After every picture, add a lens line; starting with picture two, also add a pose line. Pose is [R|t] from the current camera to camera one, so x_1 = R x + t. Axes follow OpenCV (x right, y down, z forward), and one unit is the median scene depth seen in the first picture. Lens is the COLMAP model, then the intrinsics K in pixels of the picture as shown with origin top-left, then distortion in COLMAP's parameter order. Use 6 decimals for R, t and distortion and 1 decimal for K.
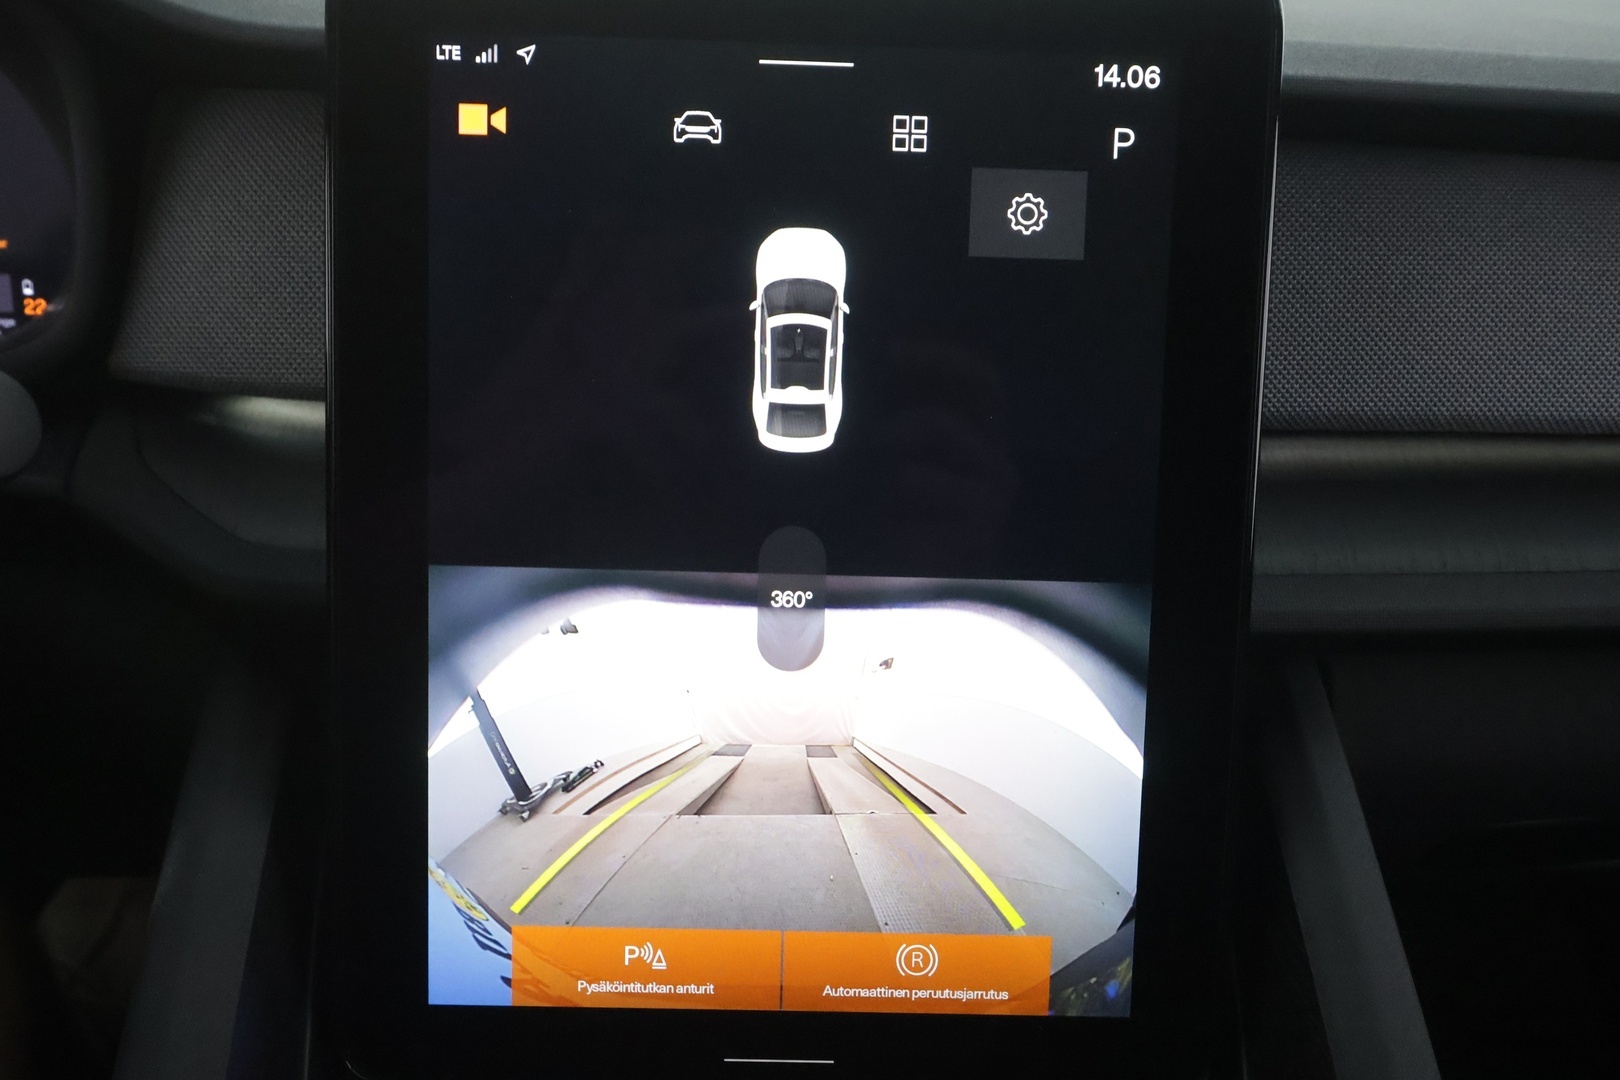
lens RADIAL K [[1260.6, 0, 813.1], [0, 1260.6, 546.3], [0, 0, 1]] dist [-0.011445, -0.008843]
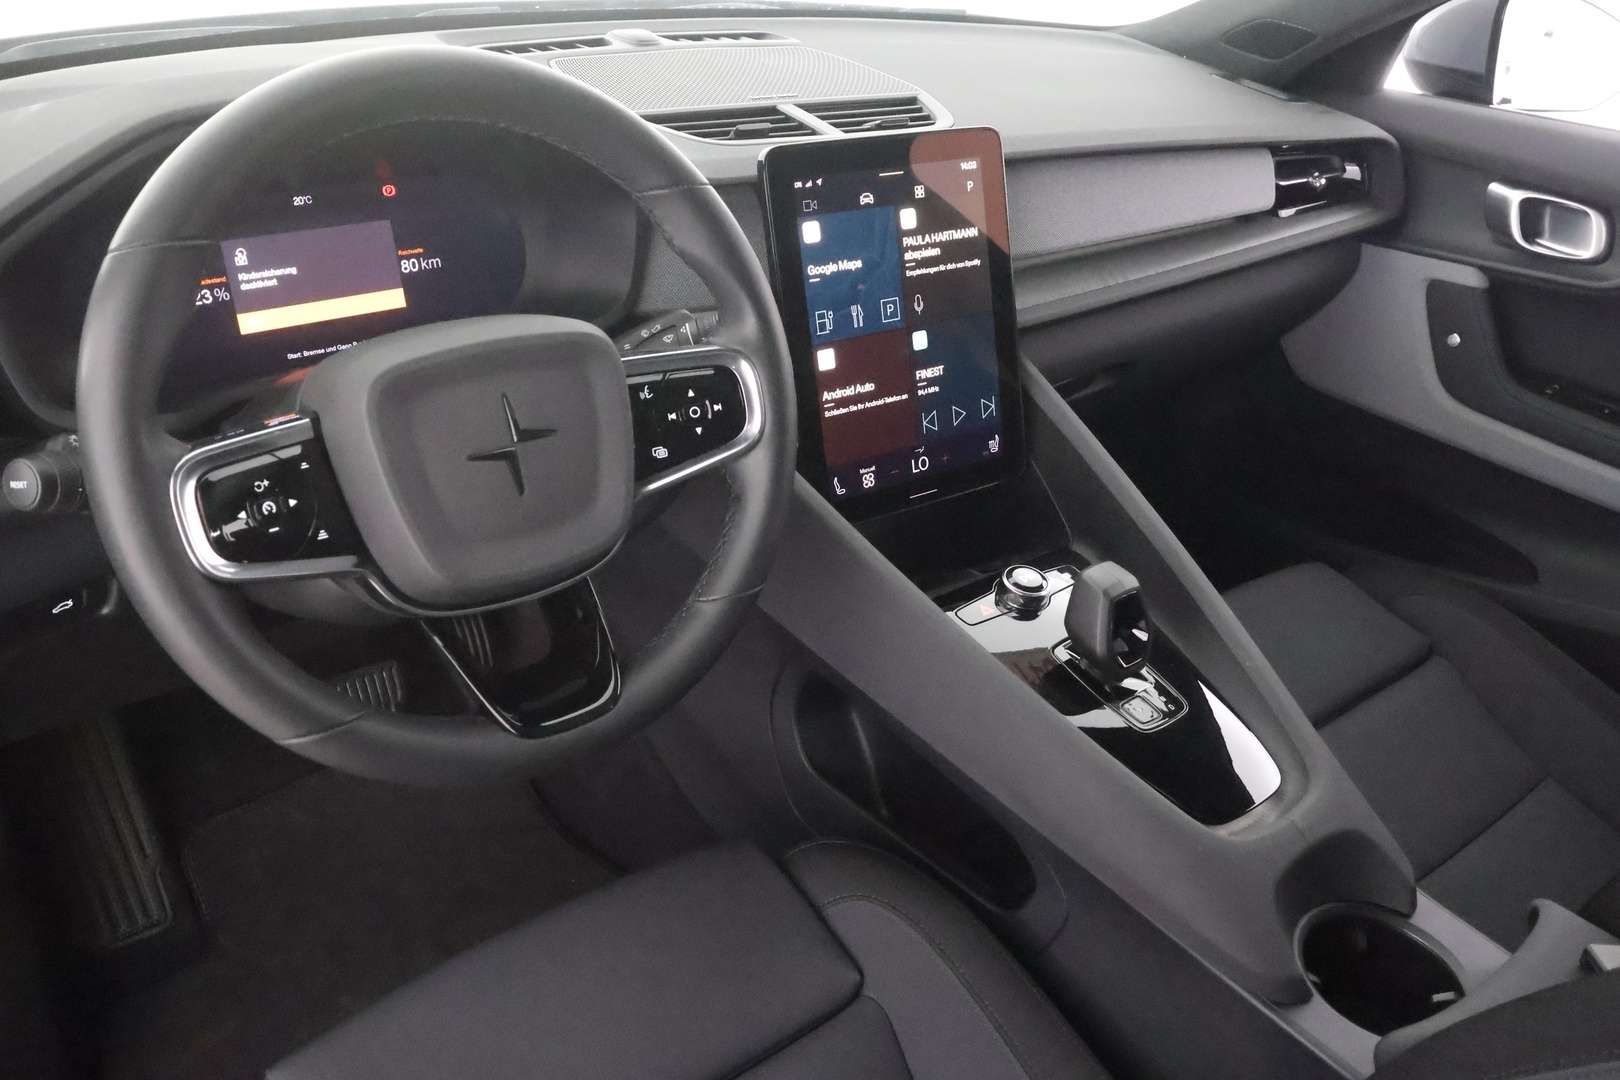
lens RADIAL K [[1260.6, 0, 813.1], [0, 1260.6, 544.6], [0, 0, 1]] dist [-0.011445, -0.008843]
pose [[0.816650, -0.273445, 0.508243, -1.392870], [0.207171, 0.960834, 0.184063, -0.077363], [-0.538668, -0.045022, 0.841315, -1.095124]]
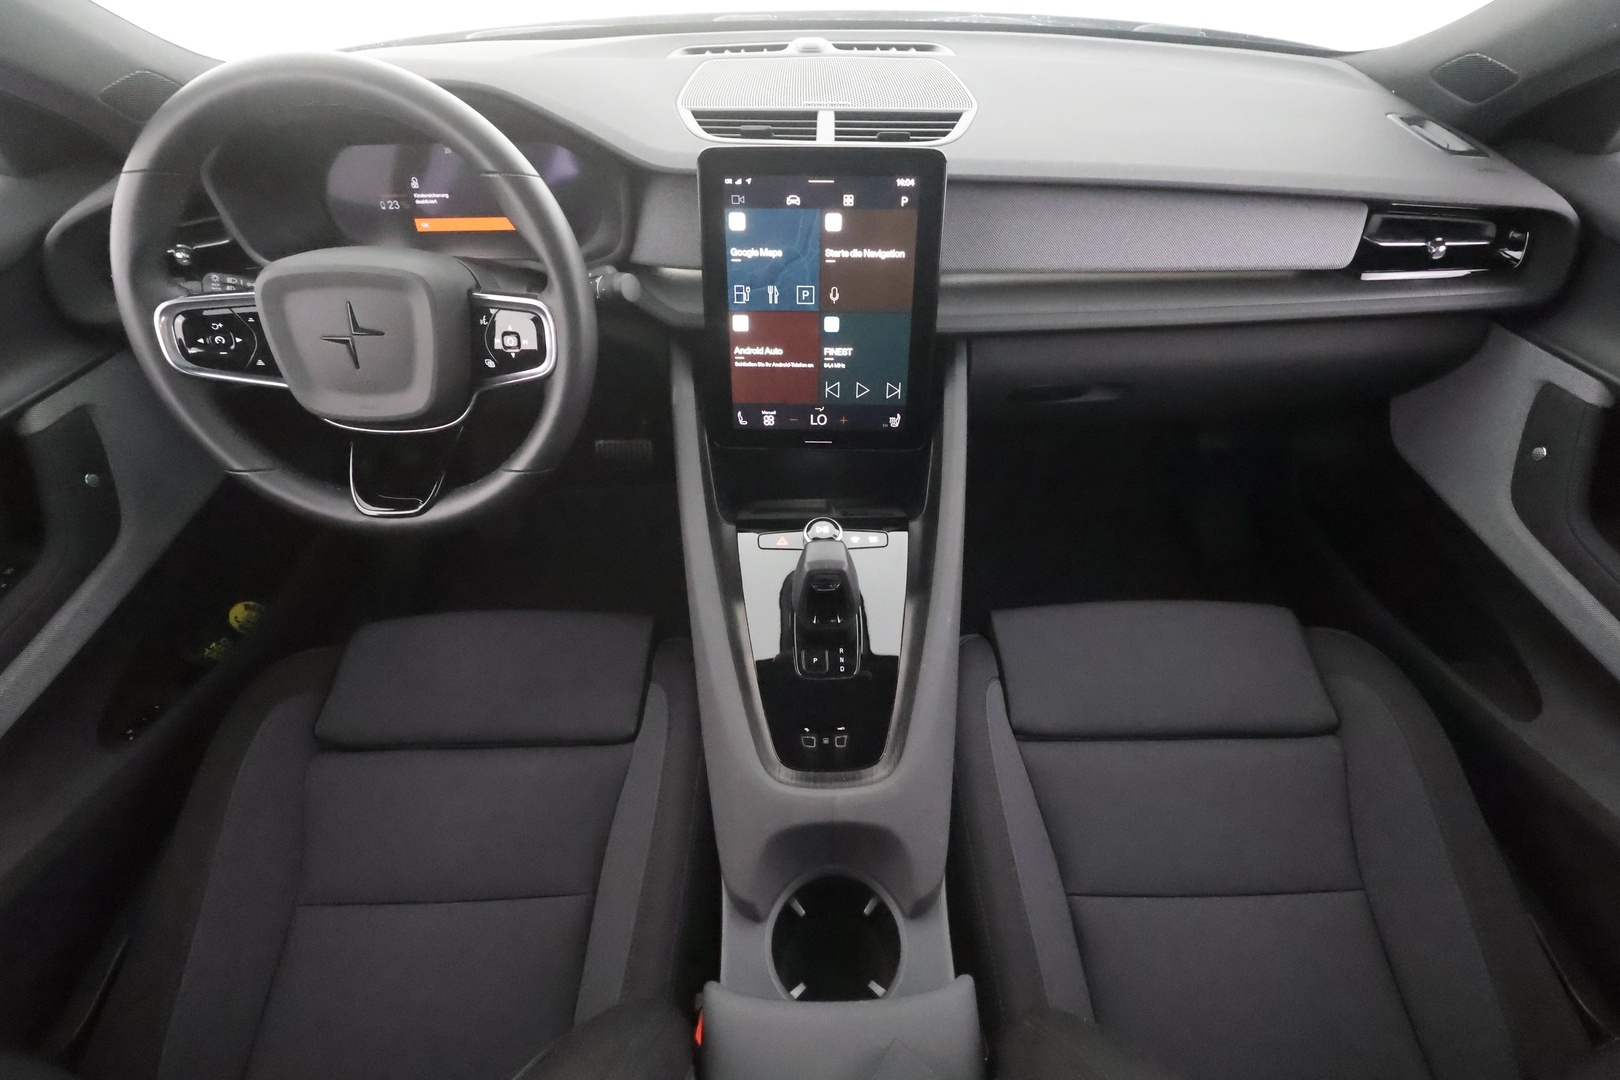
lens RADIAL K [[748.8, 0, 813.2], [0, 748.8, 544.5], [0, 0, 1]] dist [-0.004560, -0.000505]
pose [[0.999027, -0.008508, -0.043276, 0.040738], [0.022234, 0.944564, 0.327573, -0.058708], [0.038090, -0.328217, 0.943834, -1.046518]]
